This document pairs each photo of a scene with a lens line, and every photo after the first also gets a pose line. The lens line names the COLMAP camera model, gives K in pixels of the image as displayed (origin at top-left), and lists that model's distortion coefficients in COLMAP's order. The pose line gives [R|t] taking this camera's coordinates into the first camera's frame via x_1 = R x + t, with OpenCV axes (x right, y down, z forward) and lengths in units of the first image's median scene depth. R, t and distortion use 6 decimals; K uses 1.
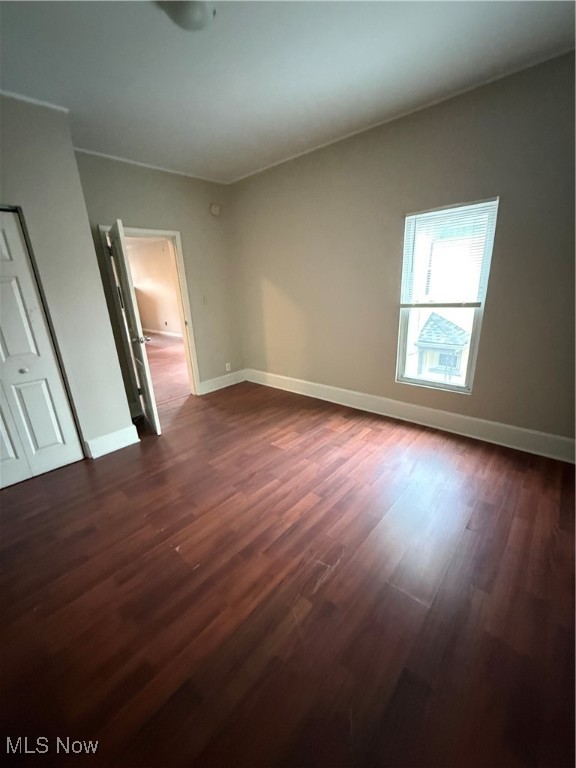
lens RADIAL K [[307.8, 0, 286.0], [0, 307.8, 386.0], [0, 0, 1]] dist [-0.001764, 0.001103]
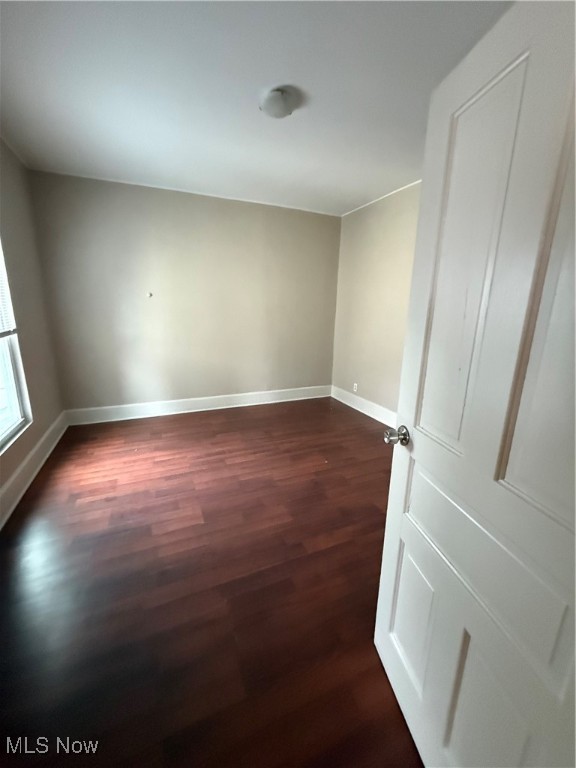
lens RADIAL K [[307.8, 0, 286.2], [0, 307.8, 378.6], [0, 0, 1]] dist [-0.001764, 0.001103]
pose [[-0.910594, -0.062250, 0.408586, -0.552642], [0.157066, 0.862301, 0.481422, -0.461666], [-0.382293, 0.502555, -0.775429, 1.466827]]
